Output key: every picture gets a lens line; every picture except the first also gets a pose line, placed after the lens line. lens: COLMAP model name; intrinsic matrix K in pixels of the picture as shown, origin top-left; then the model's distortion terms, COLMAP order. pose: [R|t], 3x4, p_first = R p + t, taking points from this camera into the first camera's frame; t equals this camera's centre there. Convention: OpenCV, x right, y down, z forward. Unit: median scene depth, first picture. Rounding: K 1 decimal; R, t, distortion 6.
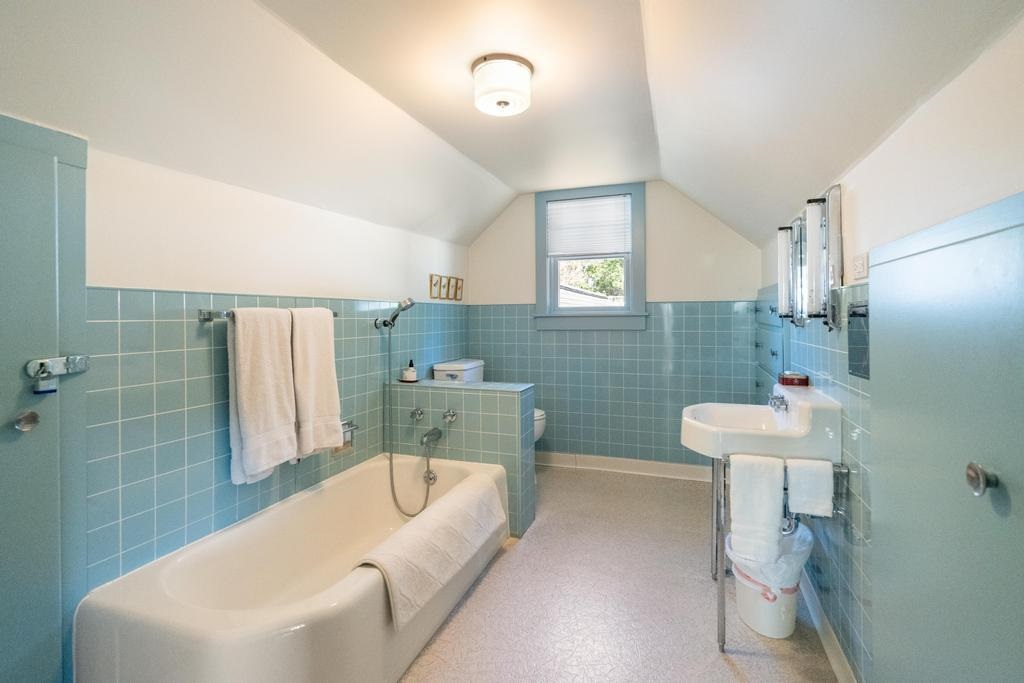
lens RADIAL K [[482.2, 0, 515.9], [0, 482.2, 336.4], [0, 0, 1]] dist [-0.010776, 0.001095]
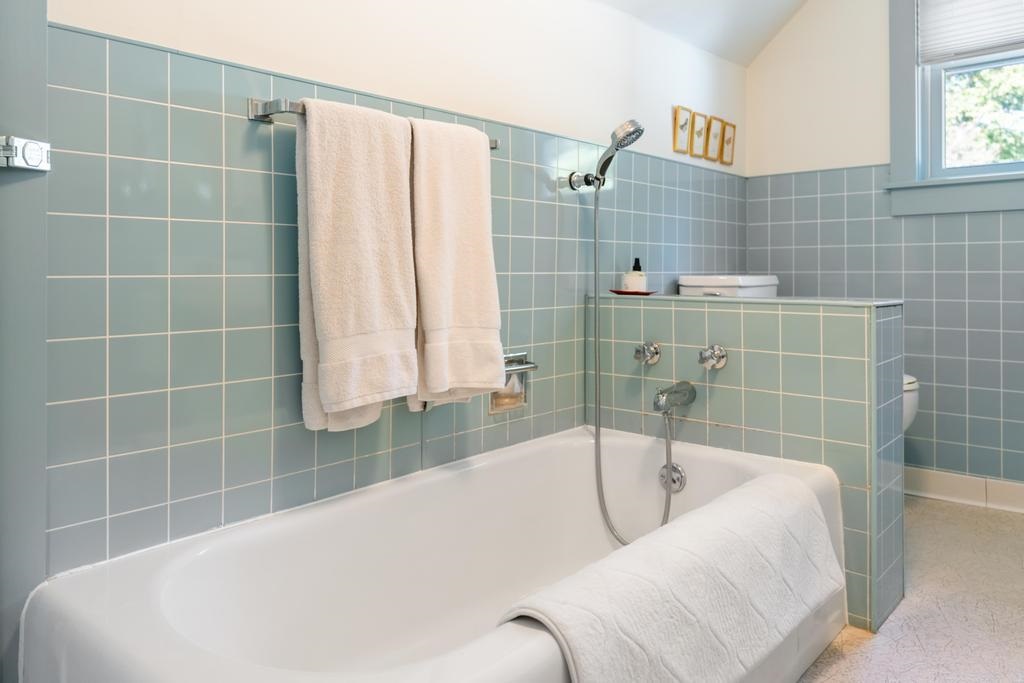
lens RADIAL K [[635.3, 0, 511.0], [0, 635.3, 341.2], [0, 0, 1]] dist [-0.008639, -0.000391]
pose [[0.913602, 0.000270, -0.406609, -0.064090], [-0.006365, 0.999887, -0.013638, 0.163369], [0.406560, 0.015048, 0.913500, 0.329587]]
